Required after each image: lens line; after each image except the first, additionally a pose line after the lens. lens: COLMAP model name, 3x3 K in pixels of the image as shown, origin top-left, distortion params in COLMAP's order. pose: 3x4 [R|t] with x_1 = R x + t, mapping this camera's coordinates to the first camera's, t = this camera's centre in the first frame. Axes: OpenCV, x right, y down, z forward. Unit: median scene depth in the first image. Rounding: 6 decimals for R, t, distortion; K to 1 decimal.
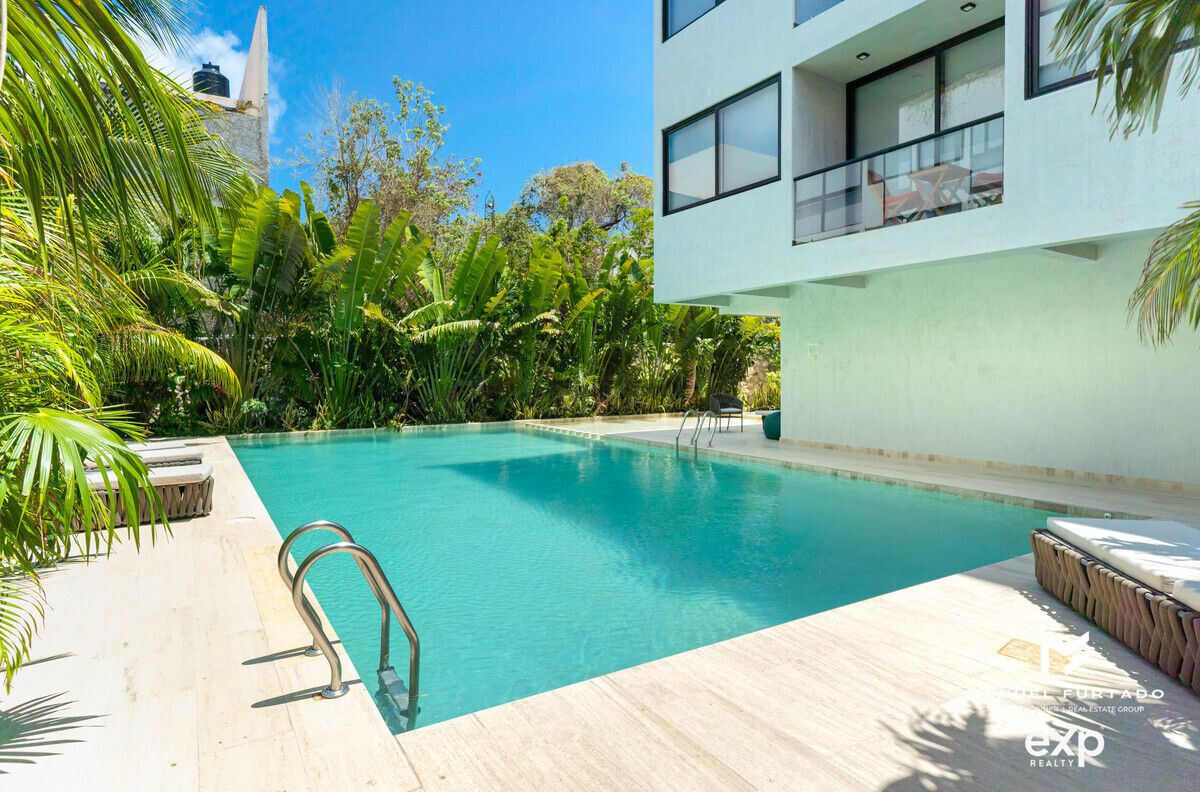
lens RADIAL K [[649.0, 0, 600.0], [0, 649.0, 396.0], [0, 0, 1]] dist [-0.001269, -0.001538]
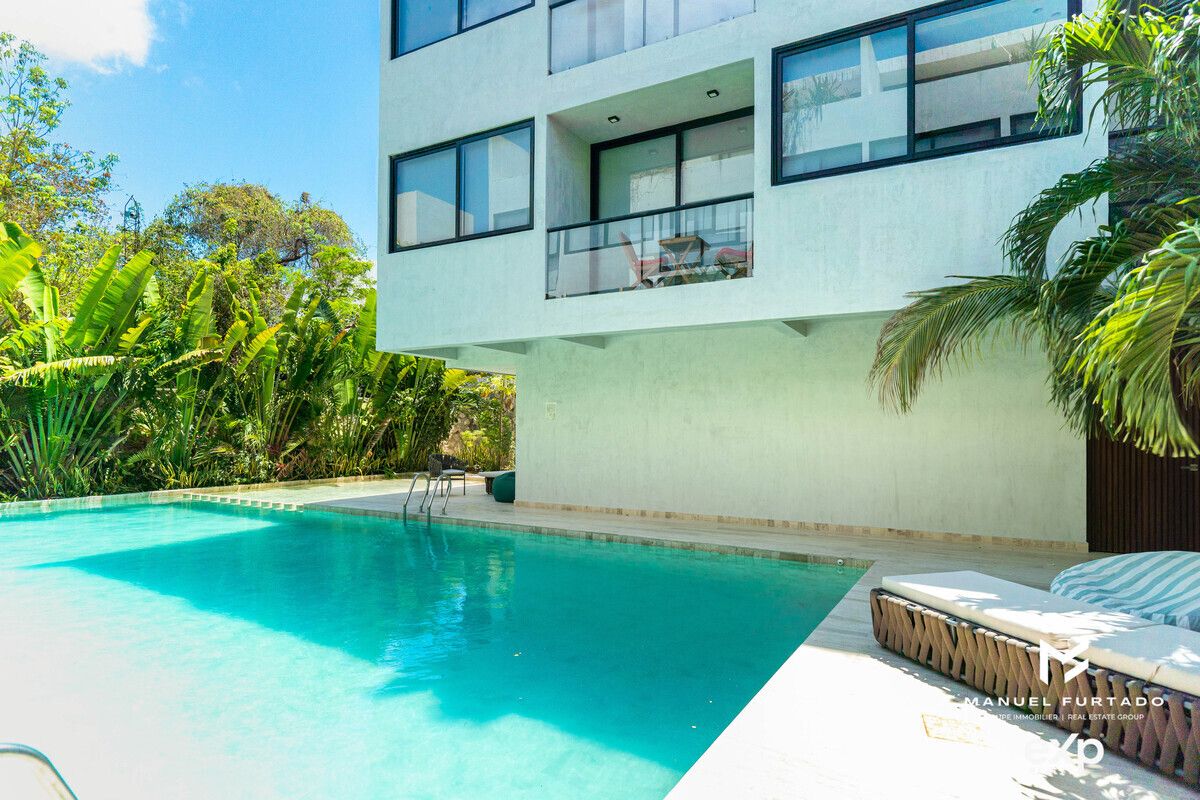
lens RADIAL K [[661.9, 0, 599.8], [0, 661.9, 426.4], [0, 0, 1]] dist [-0.000611, -0.001401]
pose [[0.887942, 0.010373, 0.459838, -0.061153], [0.009031, 0.999160, -0.039978, -0.004228], [-0.459866, 0.039651, 0.887103, 0.085420]]
